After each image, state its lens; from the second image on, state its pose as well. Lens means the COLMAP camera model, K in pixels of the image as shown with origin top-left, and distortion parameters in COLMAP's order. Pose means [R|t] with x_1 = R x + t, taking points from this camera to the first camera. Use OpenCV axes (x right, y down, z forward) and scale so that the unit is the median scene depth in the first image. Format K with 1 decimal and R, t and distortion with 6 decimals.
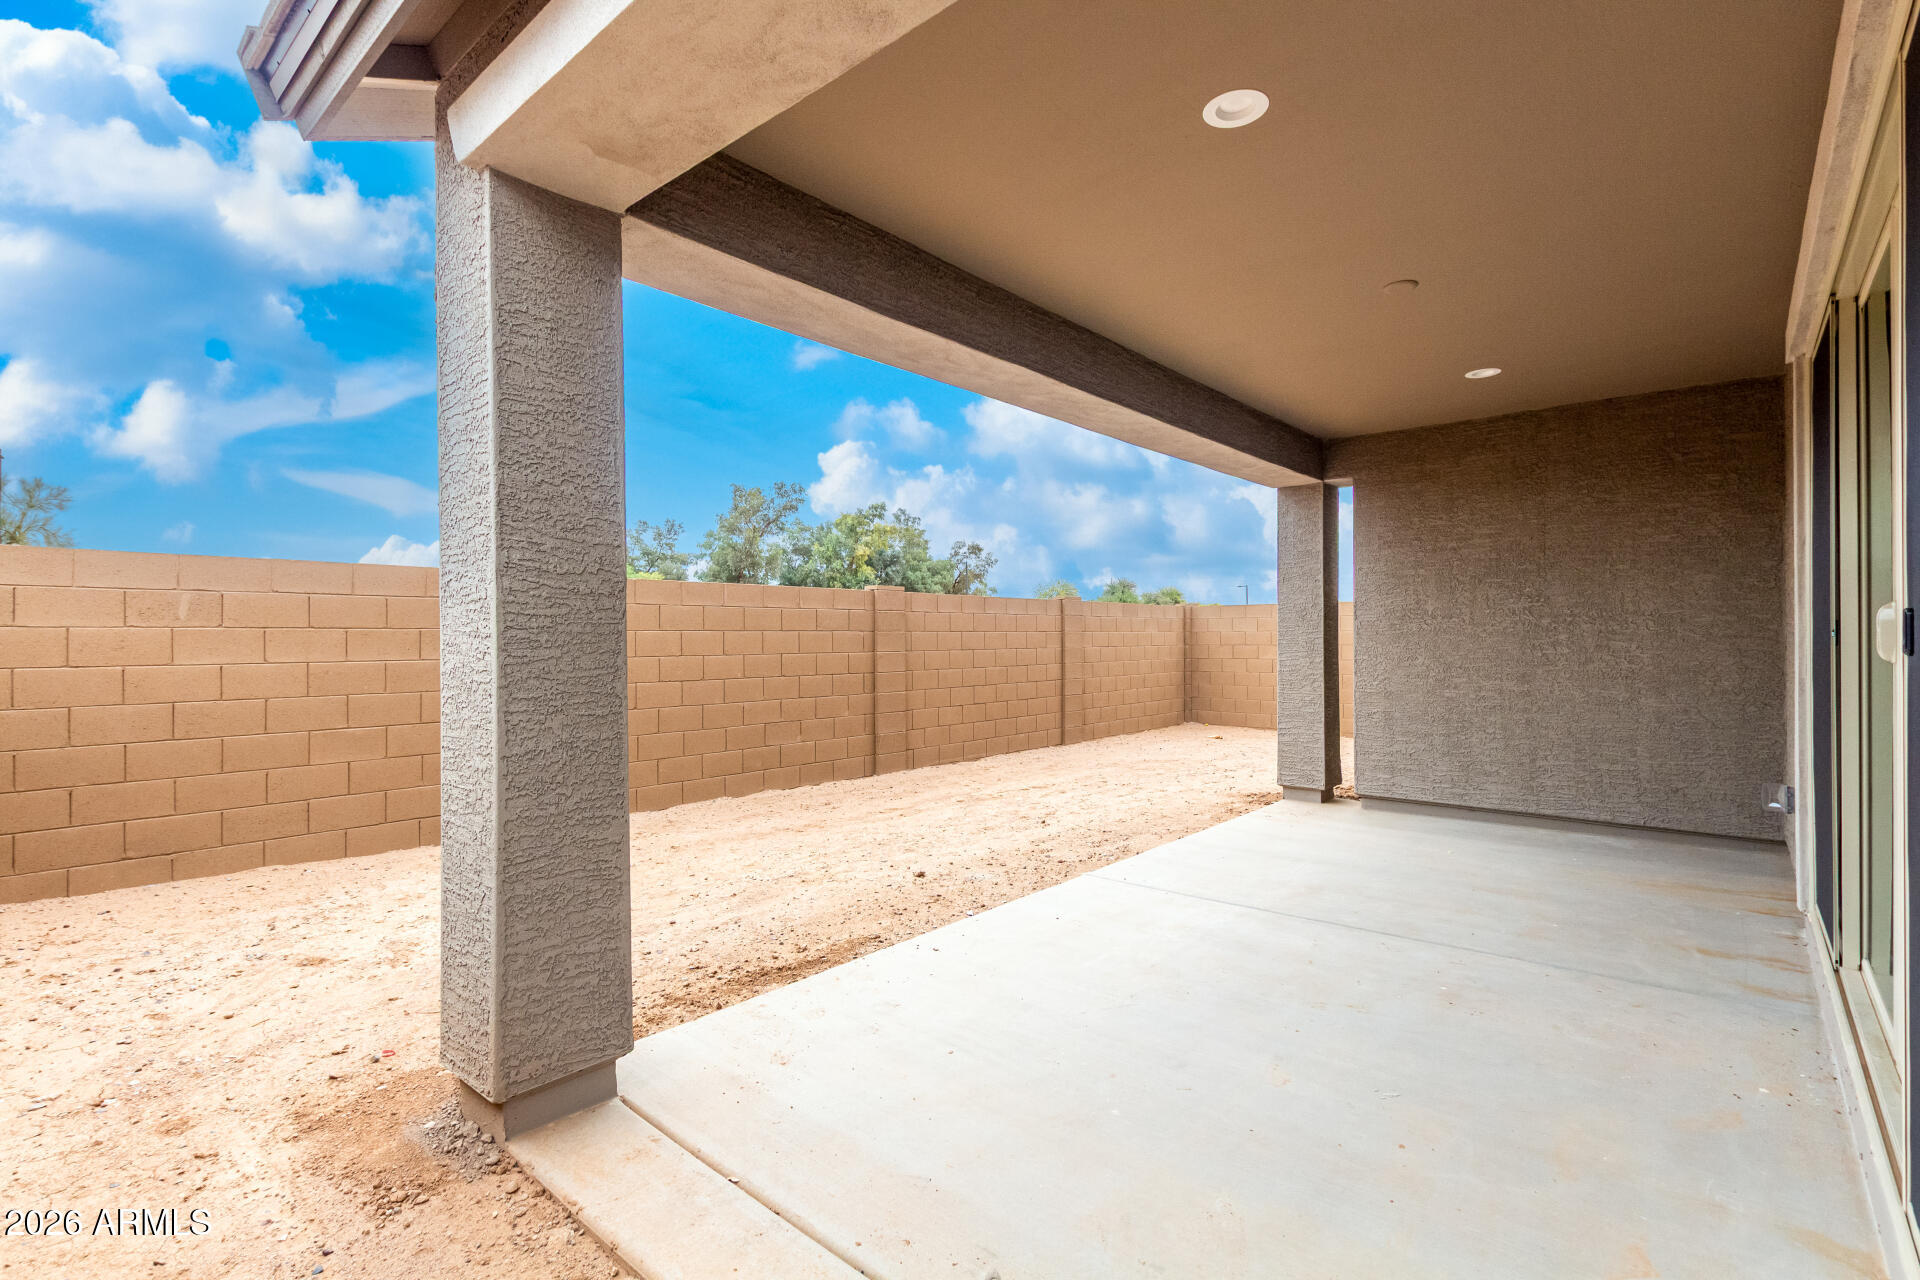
lens RADIAL K [[883.4, 0, 967.8], [0, 883.4, 634.5], [0, 0, 1]] dist [0.006190, -0.000476]
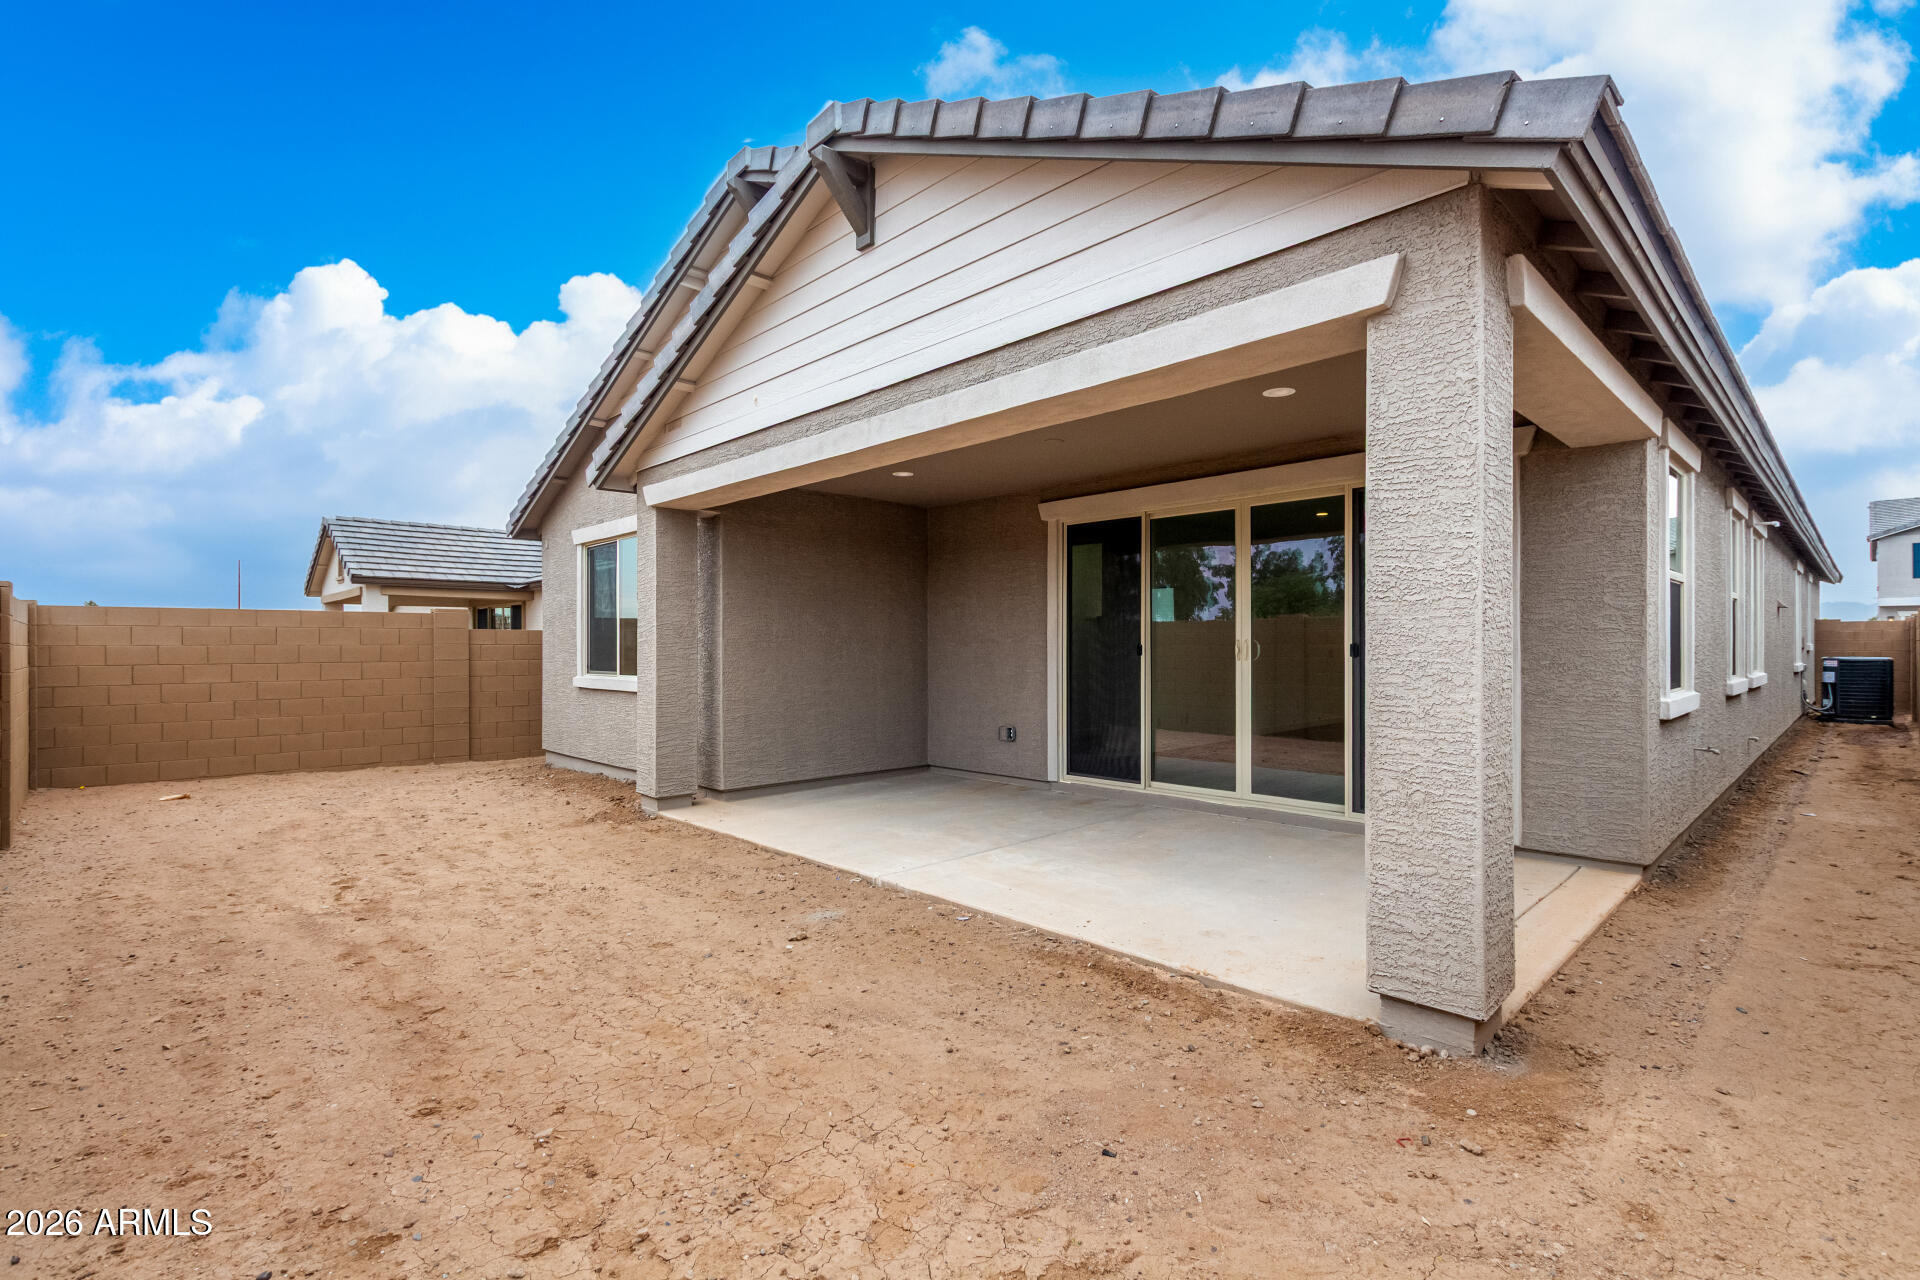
lens RADIAL K [[883.4, 0, 968.6], [0, 883.4, 648.4], [0, 0, 1]] dist [0.006190, -0.000476]
pose [[0.076187, 0.000348, 0.997093, -1.070144], [-0.003110, 0.999995, -0.000111, -0.005456], [-0.997089, -0.003093, 0.076188, 0.940322]]
